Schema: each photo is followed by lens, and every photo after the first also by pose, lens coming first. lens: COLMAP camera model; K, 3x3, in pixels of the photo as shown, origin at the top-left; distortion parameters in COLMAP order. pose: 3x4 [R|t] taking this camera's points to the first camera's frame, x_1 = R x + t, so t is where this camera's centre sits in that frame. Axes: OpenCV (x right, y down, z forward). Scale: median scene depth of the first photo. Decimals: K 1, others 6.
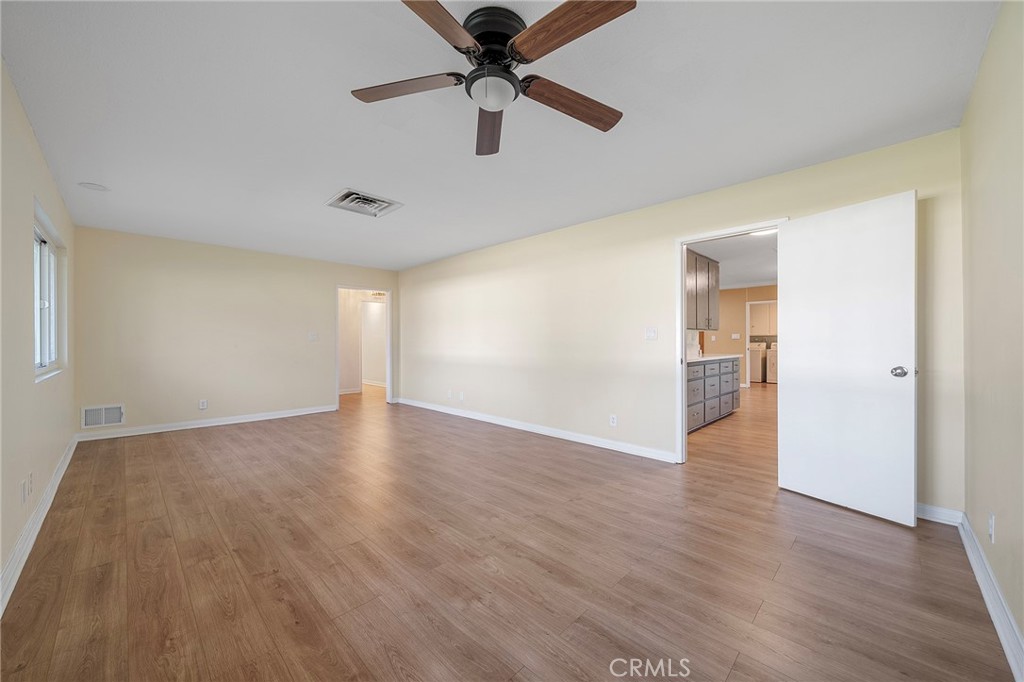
lens RADIAL K [[371.8, 0, 511.4], [0, 371.8, 332.8], [0, 0, 1]] dist [-0.000088, 0.000037]
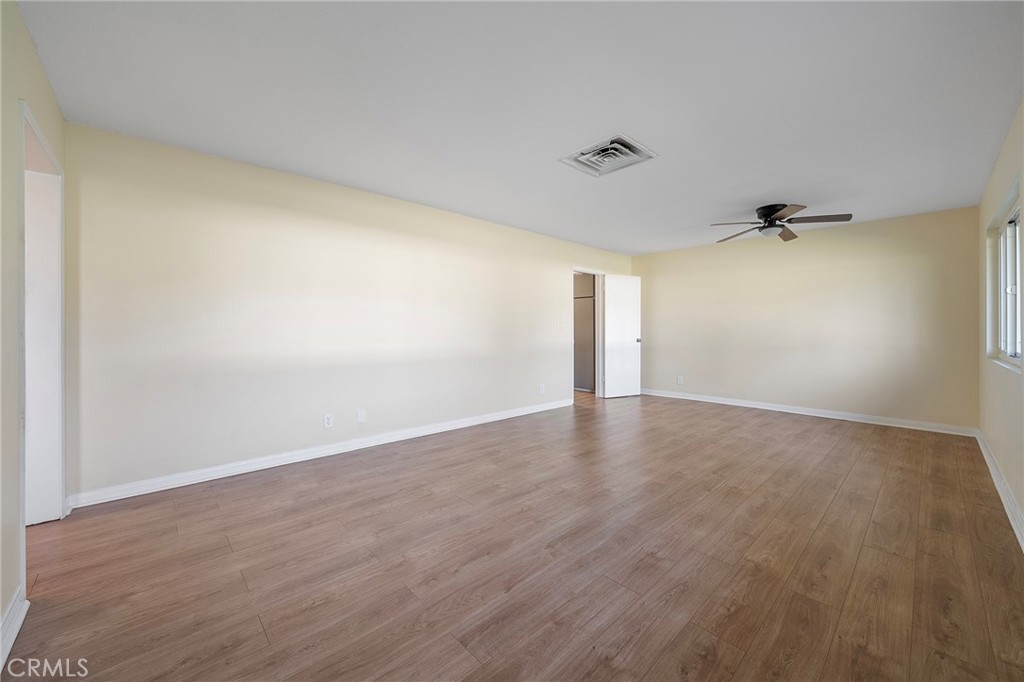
lens RADIAL K [[371.8, 0, 511.4], [0, 371.8, 332.8], [0, 0, 1]] dist [-0.000088, 0.000037]
pose [[0.081675, -0.007470, 0.996631, -1.588626], [-0.024590, 0.999652, 0.009508, 0.038579], [-0.996356, -0.025284, 0.081463, 1.516626]]
